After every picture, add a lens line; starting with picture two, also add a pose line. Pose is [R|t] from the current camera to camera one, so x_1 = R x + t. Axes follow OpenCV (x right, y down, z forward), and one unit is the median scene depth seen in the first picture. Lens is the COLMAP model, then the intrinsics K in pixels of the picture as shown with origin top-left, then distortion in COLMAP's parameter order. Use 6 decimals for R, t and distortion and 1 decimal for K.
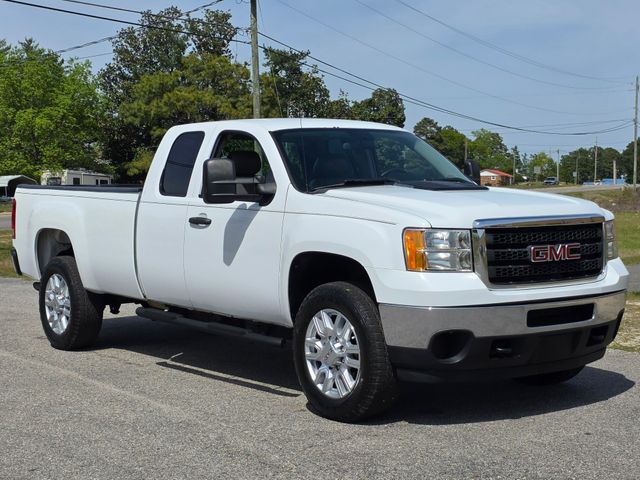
lens RADIAL K [[1132.2, 0, 346.1], [0, 1132.2, 256.8], [0, 0, 1]] dist [0.122664, 0.000000]
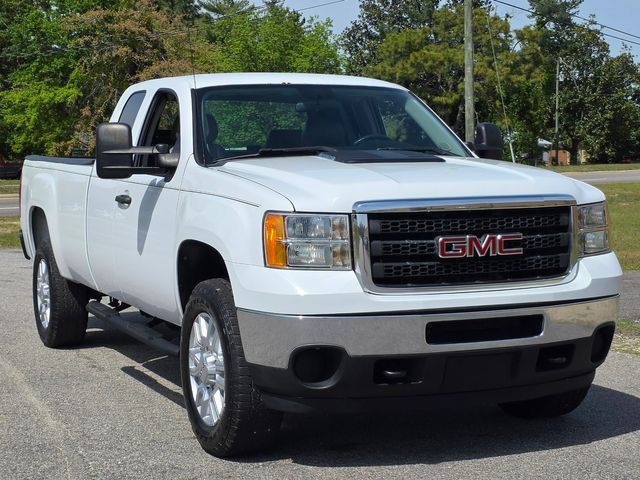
lens RADIAL K [[1284.8, 0, 346.9], [0, 1284.8, 256.7], [0, 0, 1]] dist [0.072856, 0.000000]
pose [[0.970277, 0.017443, -0.241366, 0.275219], [-0.013967, 0.999773, 0.016106, -0.008047], [0.241592, -0.012257, 0.970300, 0.141878]]
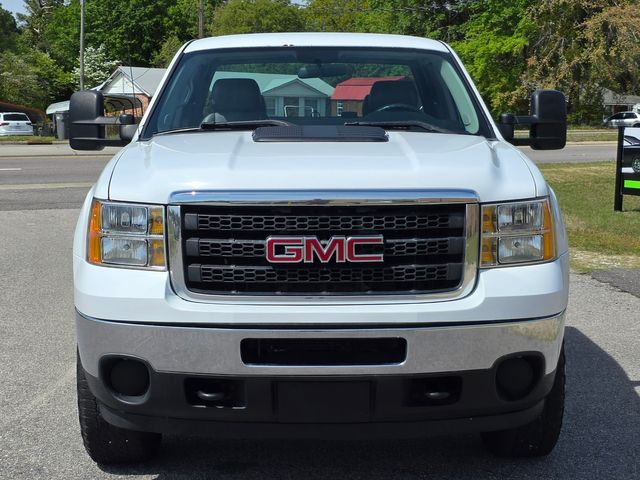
lens RADIAL K [[1284.8, 0, 327.6], [0, 1284.8, 260.1], [0, 0, 1]] dist [0.072856, 0.000000]
pose [[0.790682, 0.080179, -0.606954, 0.550798], [-0.045857, 0.996358, 0.071882, -0.043489], [0.610507, -0.029002, 0.791479, 0.409695]]
